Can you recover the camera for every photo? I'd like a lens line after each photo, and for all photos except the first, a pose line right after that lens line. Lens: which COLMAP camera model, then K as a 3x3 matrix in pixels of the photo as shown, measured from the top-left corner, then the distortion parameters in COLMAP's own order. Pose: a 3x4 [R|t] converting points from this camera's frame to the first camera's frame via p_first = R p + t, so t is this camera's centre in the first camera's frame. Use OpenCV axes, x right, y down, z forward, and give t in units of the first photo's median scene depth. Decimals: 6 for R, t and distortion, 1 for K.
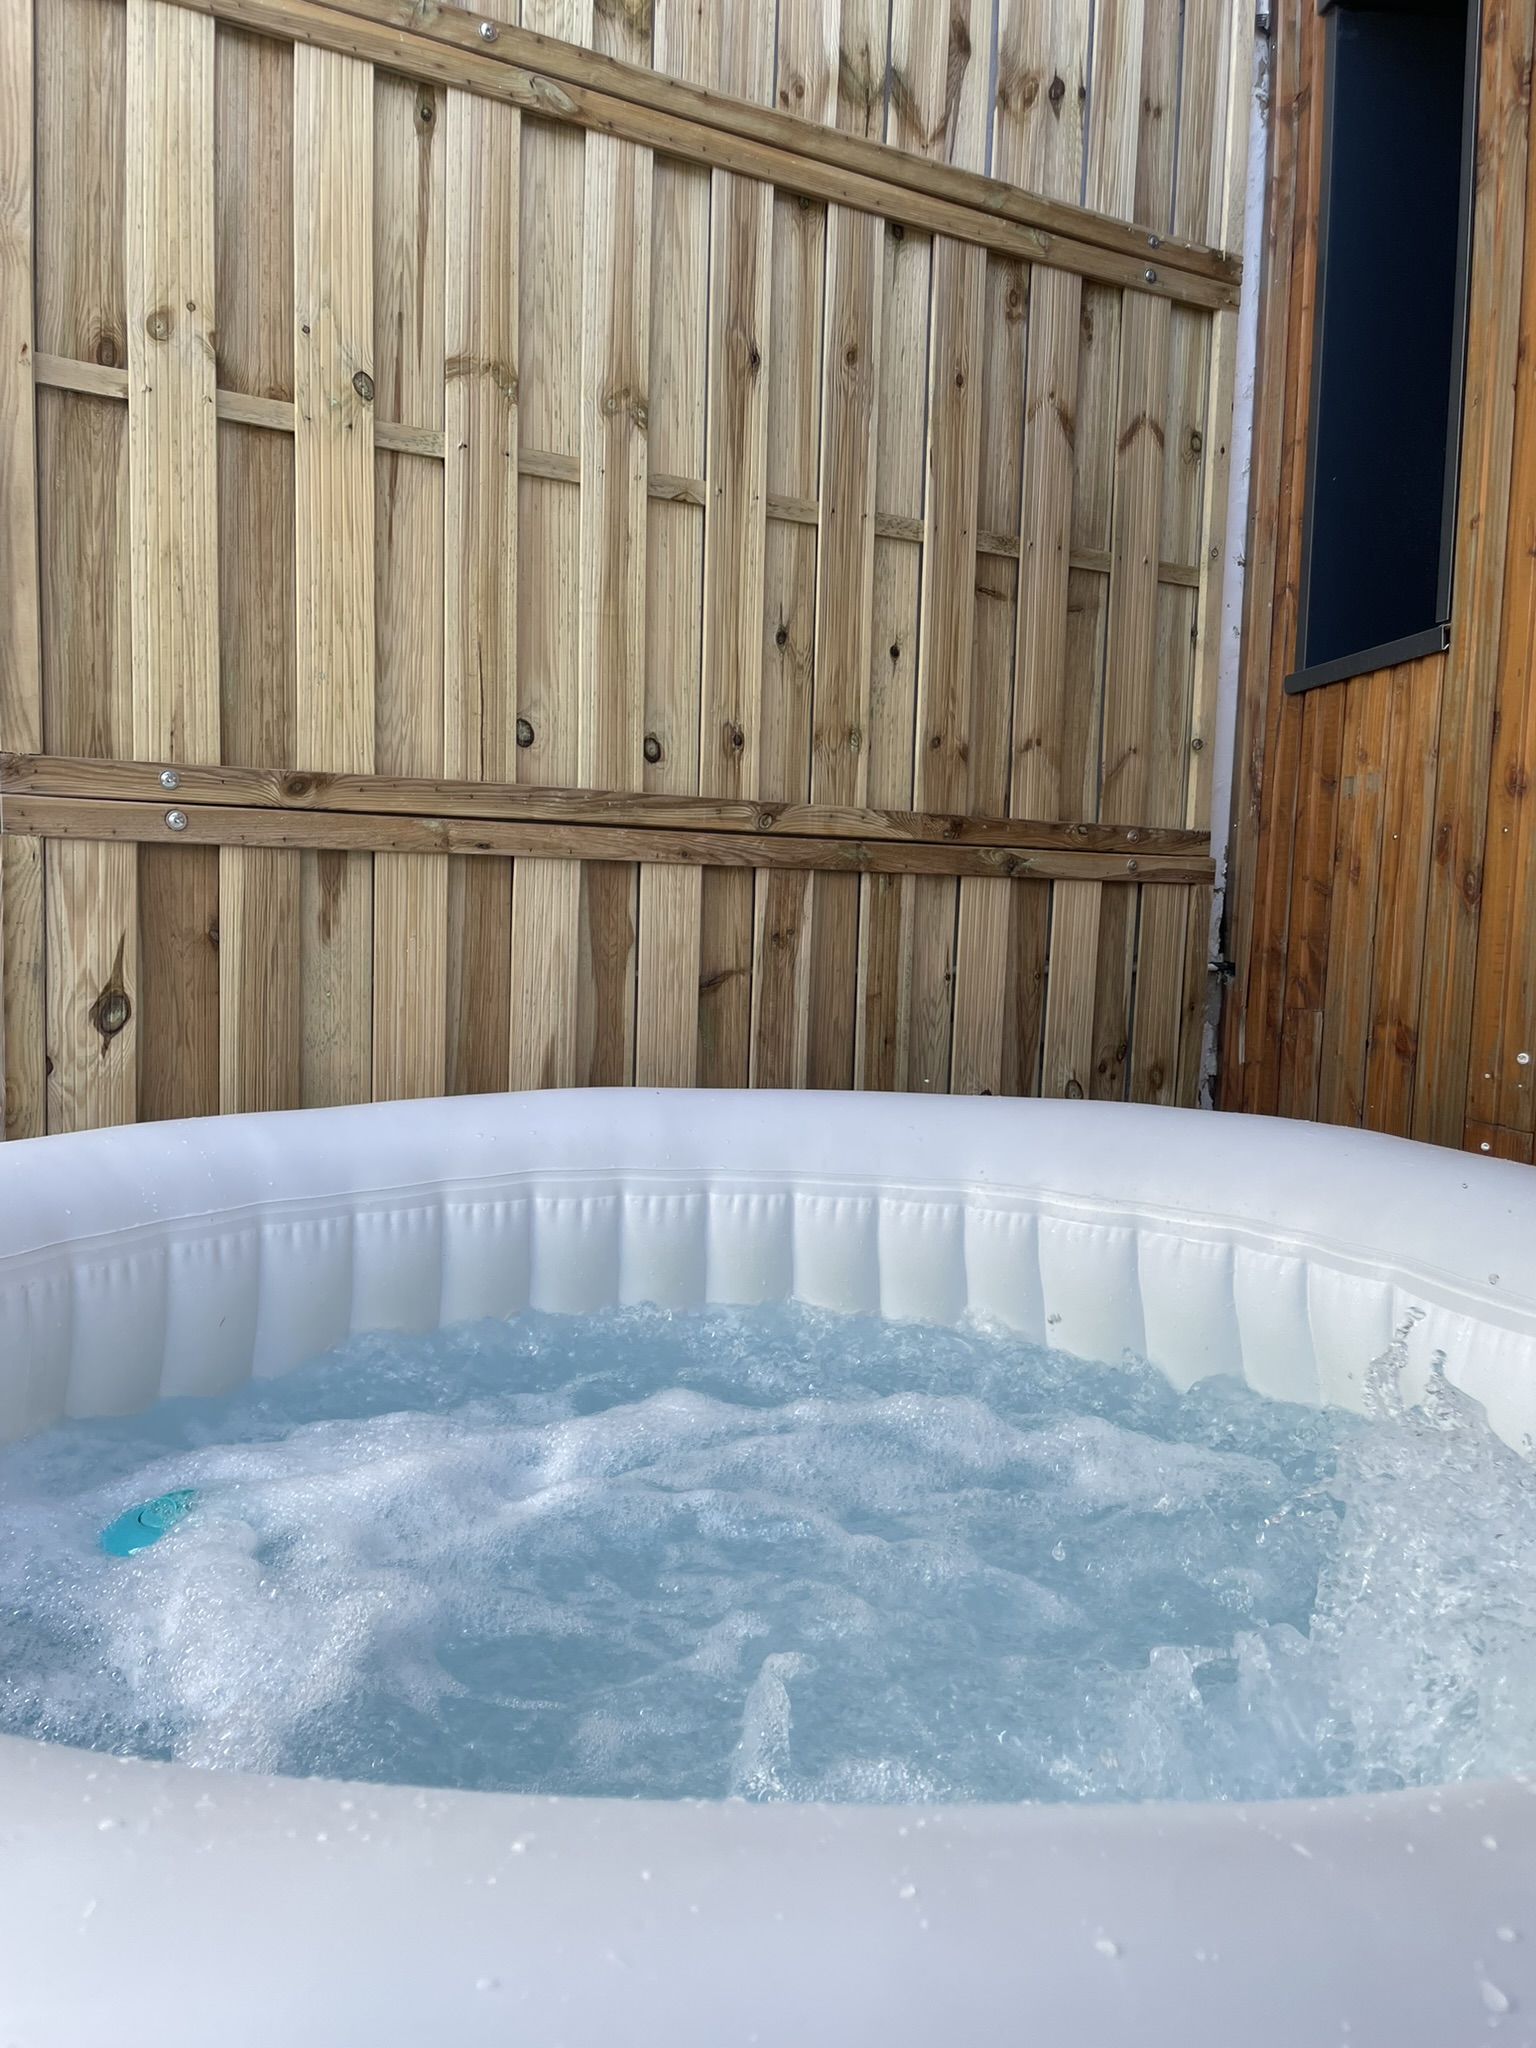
lens RADIAL K [[1545.5, 0, 752.9], [0, 1545.5, 1009.3], [0, 0, 1]] dist [0.092609, -0.119902]
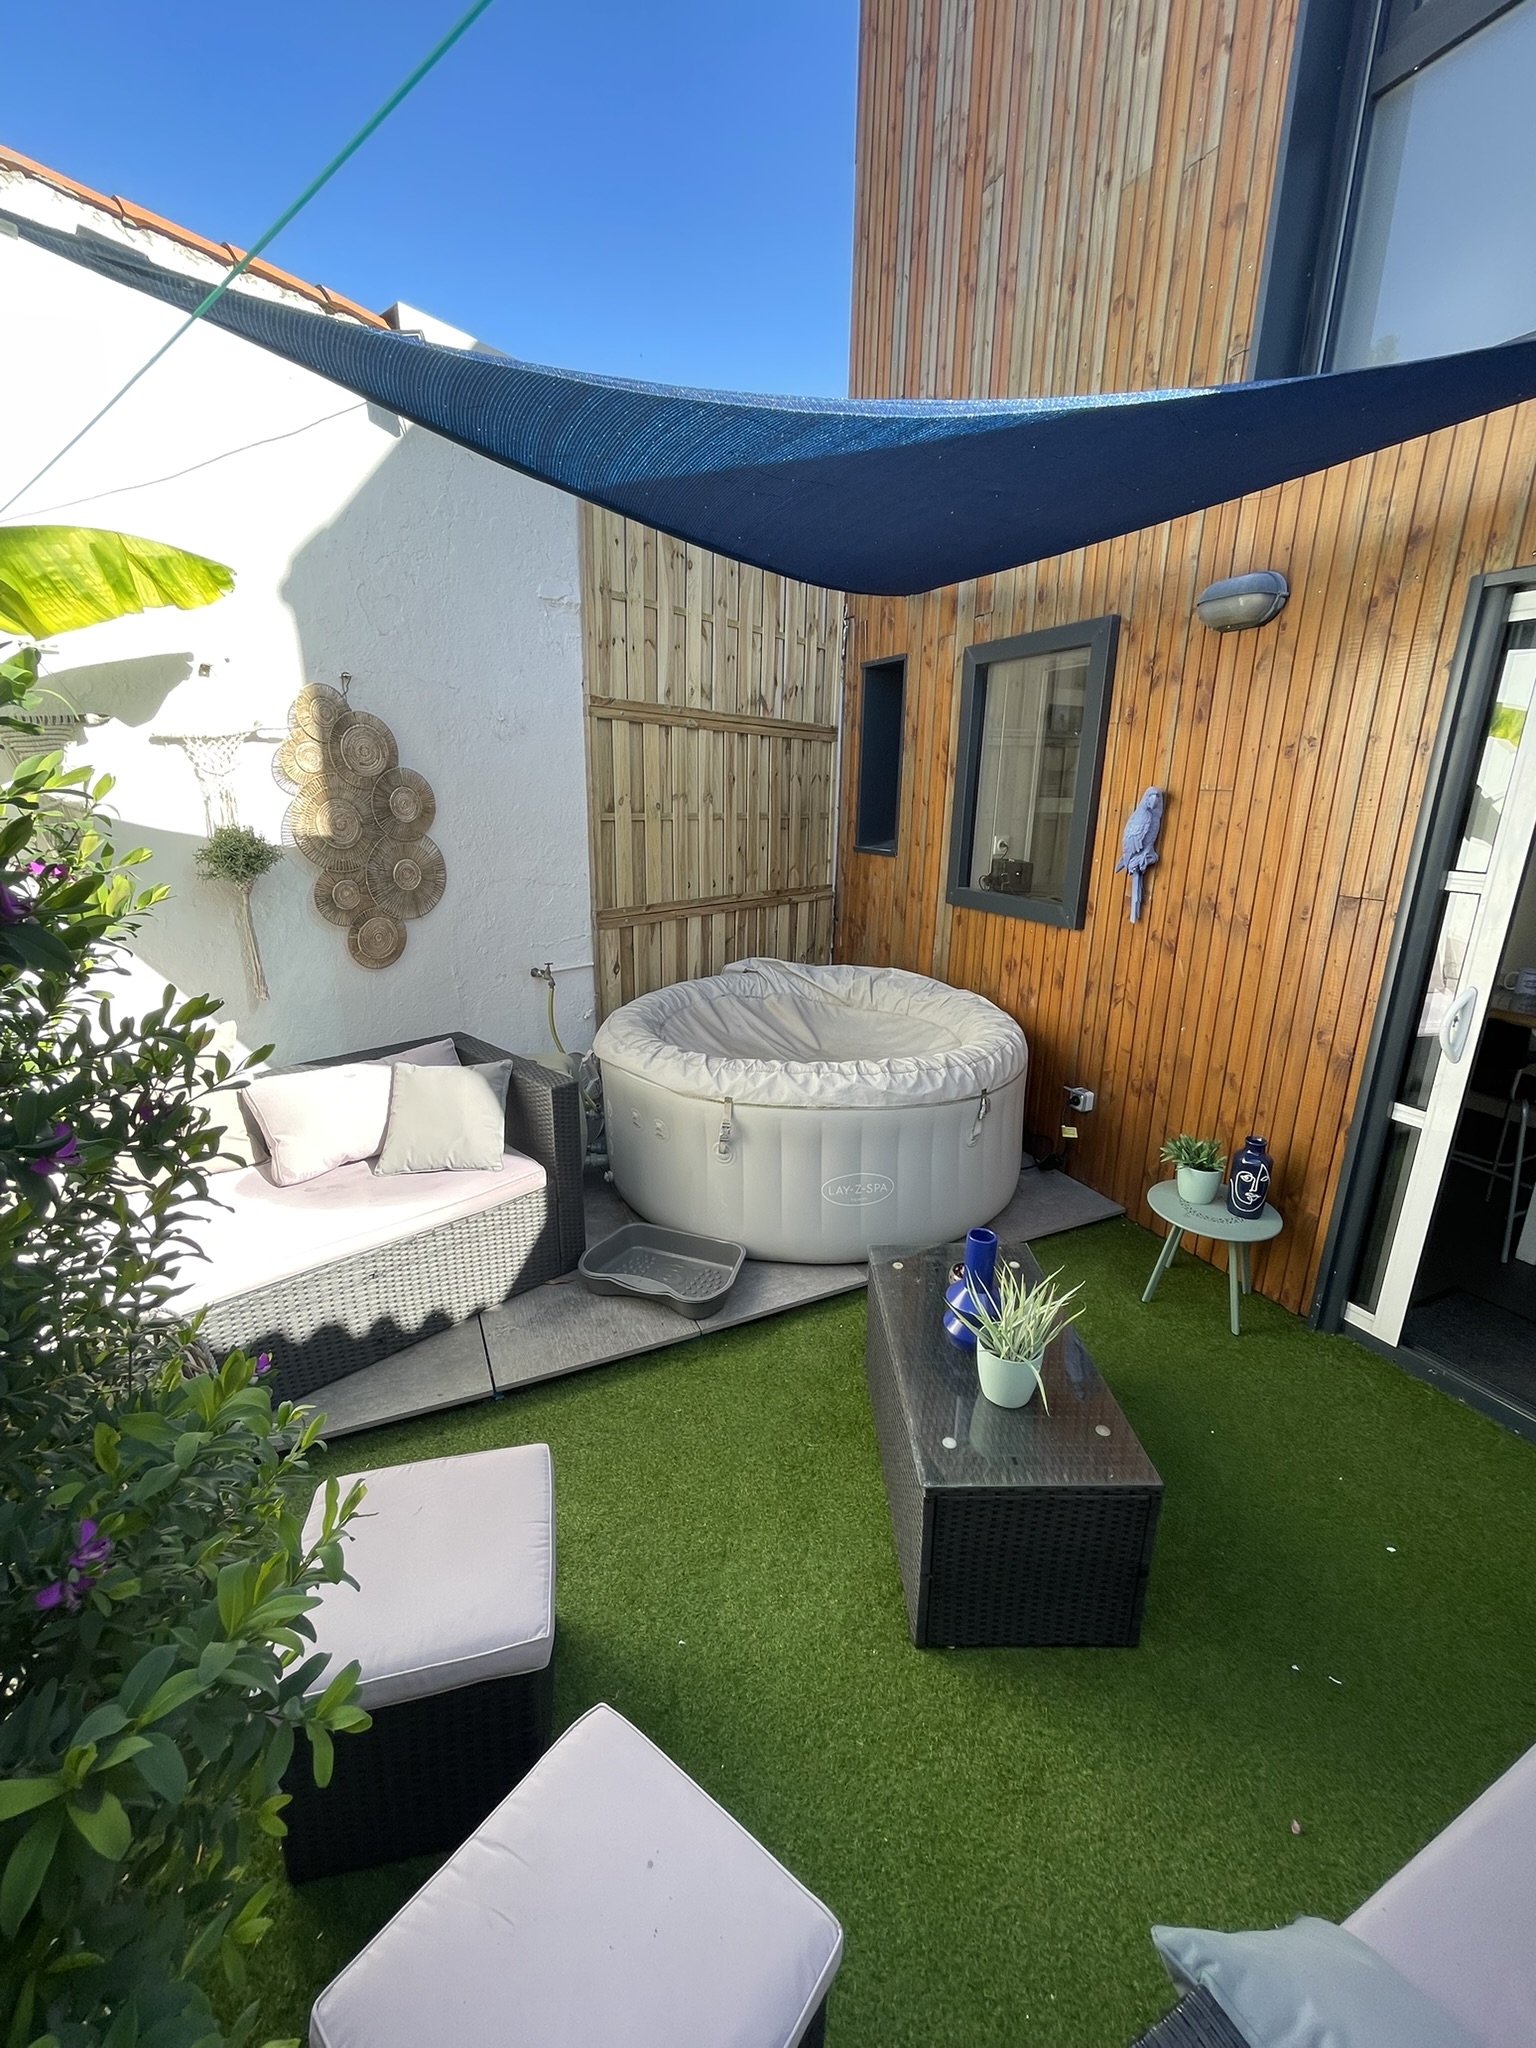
lens RADIAL K [[816.7, 0, 769.8], [0, 816.7, 1011.3], [0, 0, 1]] dist [-0.002697, -0.001307]
pose [[0.938709, -0.095074, 0.331340, -0.600246], [0.028221, 0.979182, 0.201014, -0.247258], [-0.343553, -0.179343, 0.921850, -0.917826]]
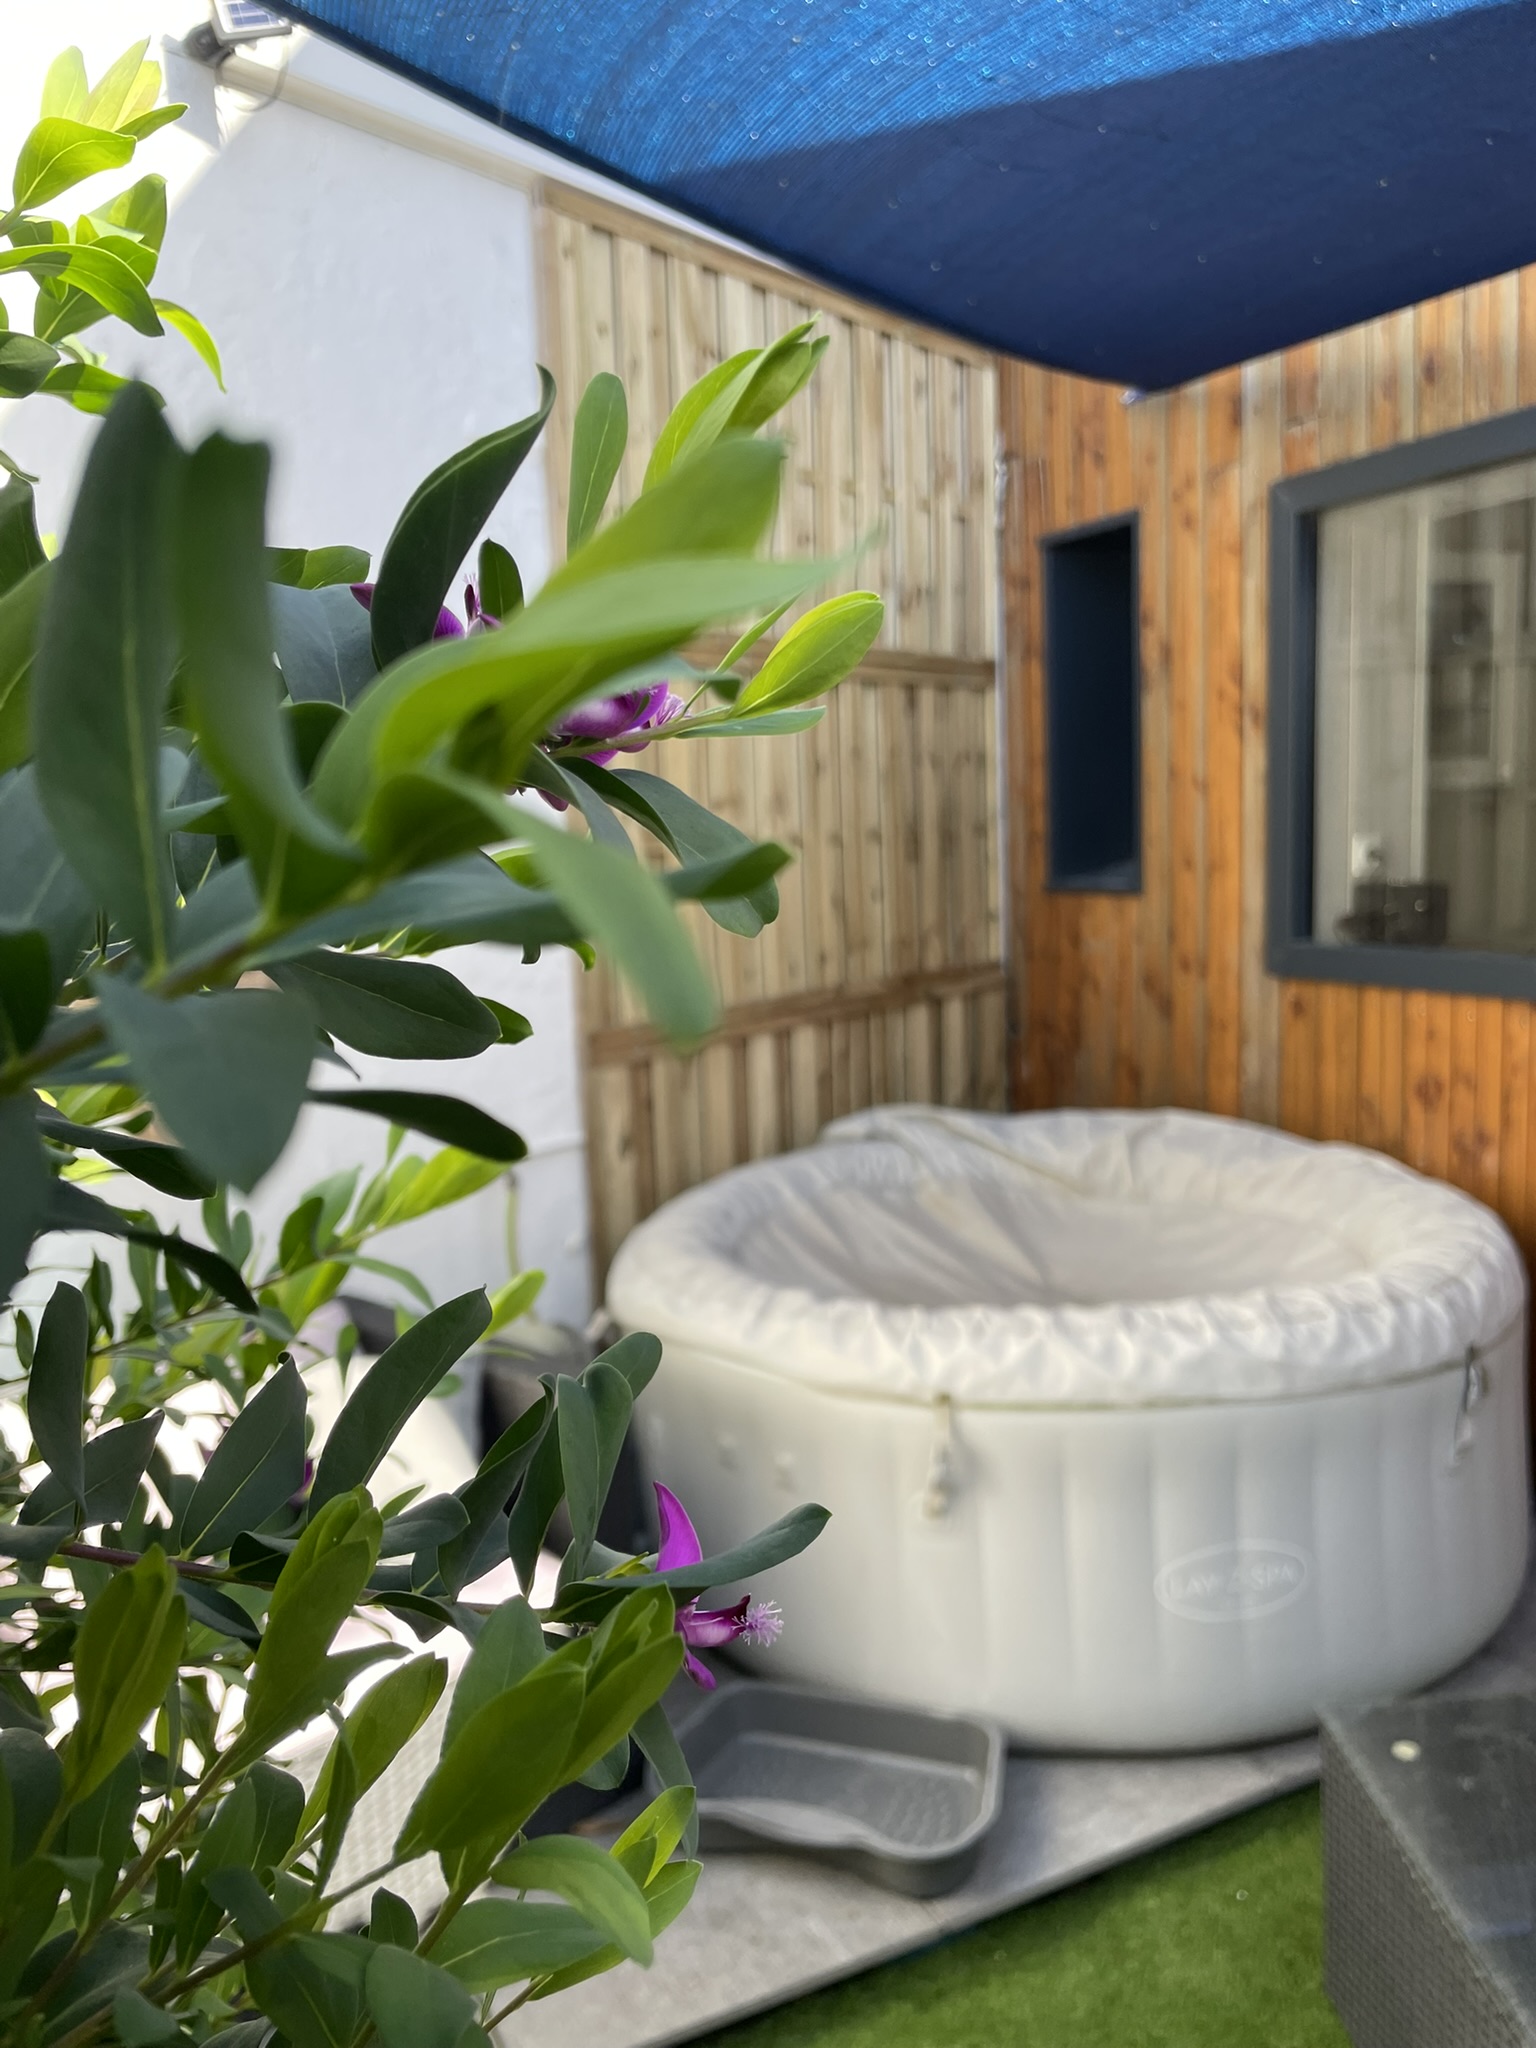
lens RADIAL K [[1545.5, 0, 754.9], [0, 1545.5, 1039.9], [0, 0, 1]] dist [0.092609, -0.119902]
pose [[0.936234, -0.113645, 0.332492, -0.728685], [0.091733, 0.992490, 0.080928, -0.229077], [-0.339192, -0.045267, 0.939627, -0.780777]]
